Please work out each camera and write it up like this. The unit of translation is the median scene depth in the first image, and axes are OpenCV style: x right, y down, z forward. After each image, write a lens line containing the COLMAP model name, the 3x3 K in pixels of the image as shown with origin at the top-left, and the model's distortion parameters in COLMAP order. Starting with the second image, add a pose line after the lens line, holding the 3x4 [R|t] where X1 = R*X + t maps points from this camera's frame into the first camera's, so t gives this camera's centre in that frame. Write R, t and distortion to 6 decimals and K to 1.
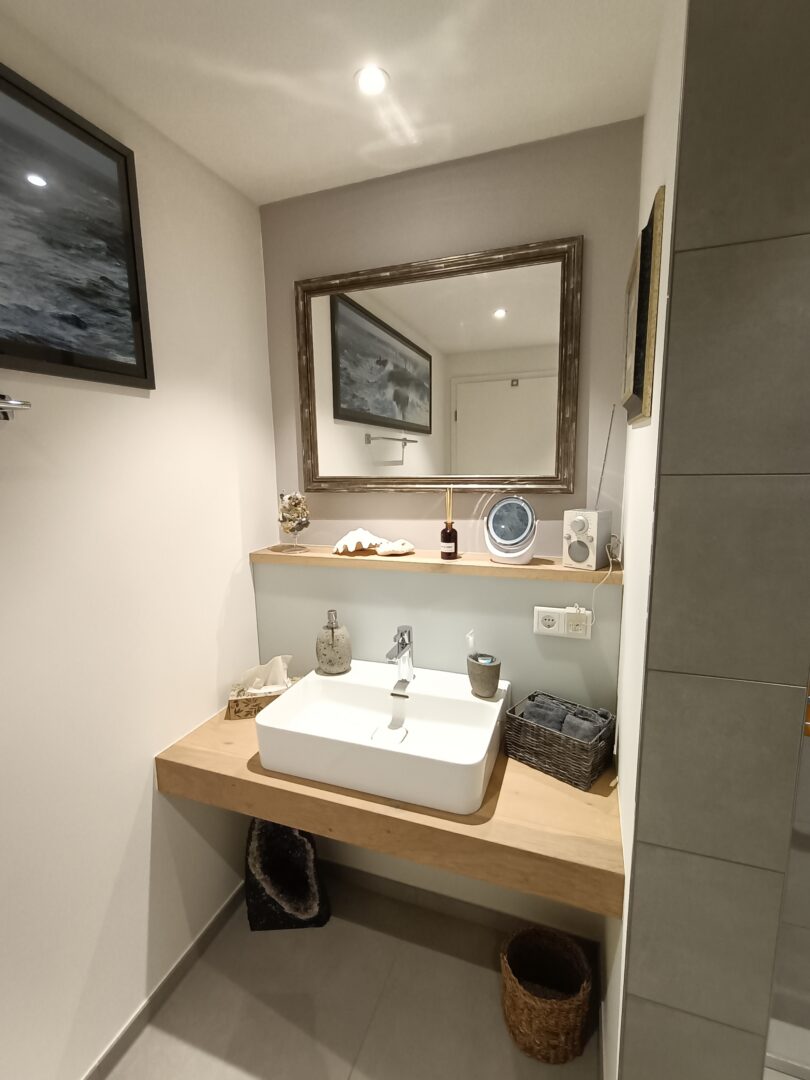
lens RADIAL K [[494.3, 0, 405.5], [0, 494.3, 540.1], [0, 0, 1]] dist [0.002603, -0.000593]
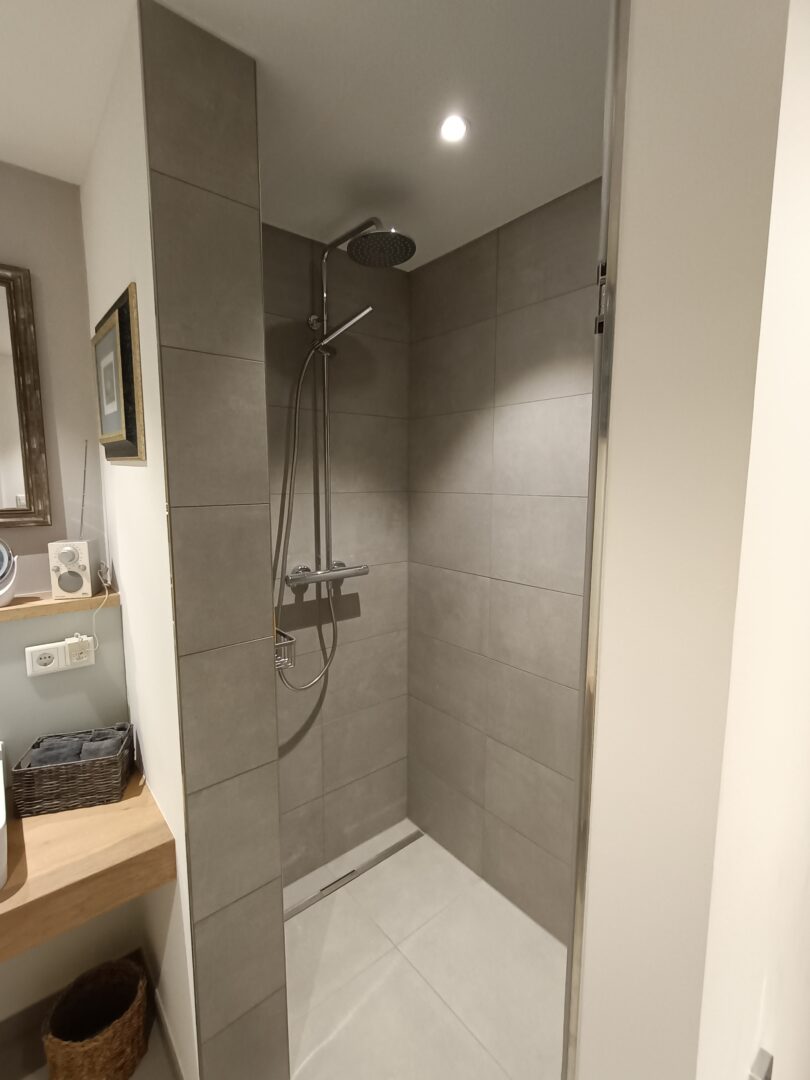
lens RADIAL K [[494.3, 0, 406.0], [0, 494.3, 540.3], [0, 0, 1]] dist [0.002603, -0.000593]
pose [[0.499692, -0.086785, 0.861844, -0.172855], [0.129148, 0.991312, 0.024943, 0.002476], [-0.856521, 0.098841, 0.506559, -0.110352]]
